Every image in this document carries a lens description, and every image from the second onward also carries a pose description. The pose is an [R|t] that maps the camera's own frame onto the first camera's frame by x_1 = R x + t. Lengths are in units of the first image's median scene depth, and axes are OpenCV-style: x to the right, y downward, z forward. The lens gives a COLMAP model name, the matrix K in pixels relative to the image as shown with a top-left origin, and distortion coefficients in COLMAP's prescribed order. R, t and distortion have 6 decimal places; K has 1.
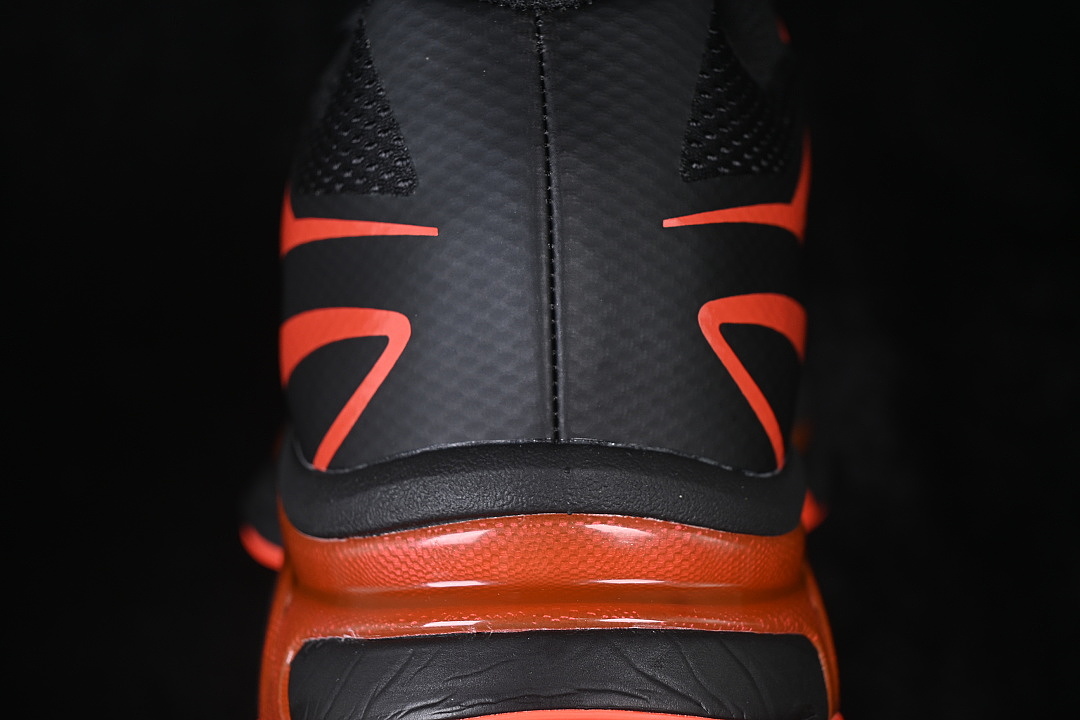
lens RADIAL K [[2409.1, 0, 540.3], [0, 2409.1, 359.4], [0, 0, 1]] dist [0.007369, 0.000000]
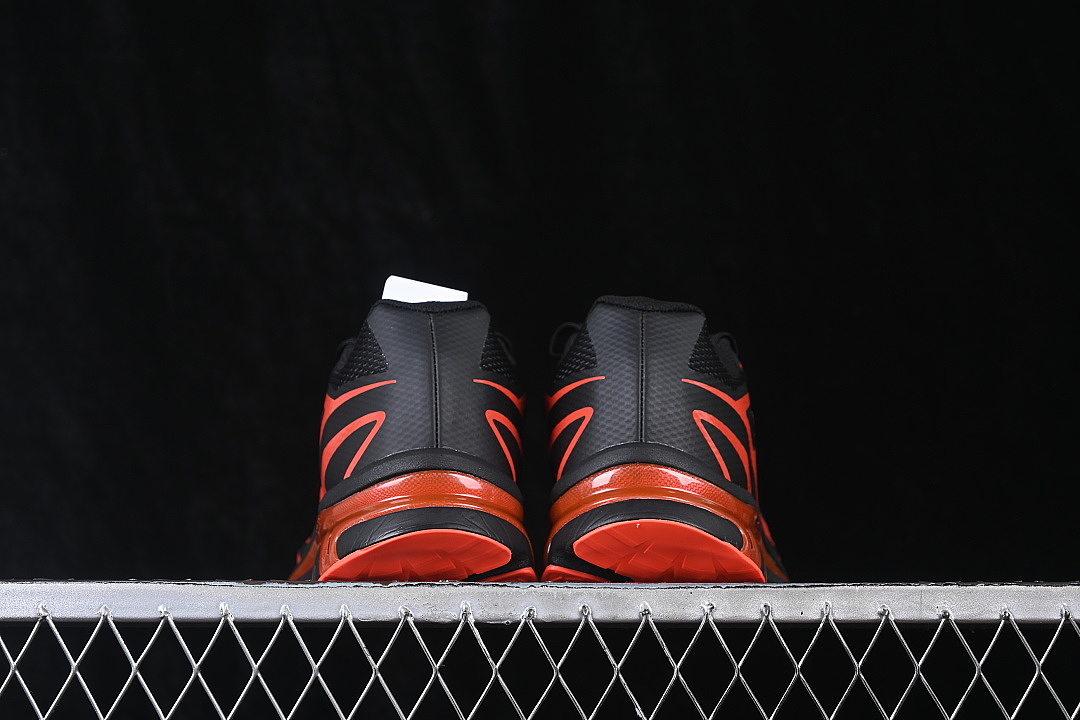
lens RADIAL K [[2409.1, 0, 543.0], [0, 2409.1, 355.2], [0, 0, 1]] dist [0.007369, 0.000000]
pose [[0.994466, 0.024475, 0.102171, -0.162858], [0.015892, 0.926252, -0.376568, 1.010019], [-0.103852, 0.376108, 0.920737, -1.687082]]
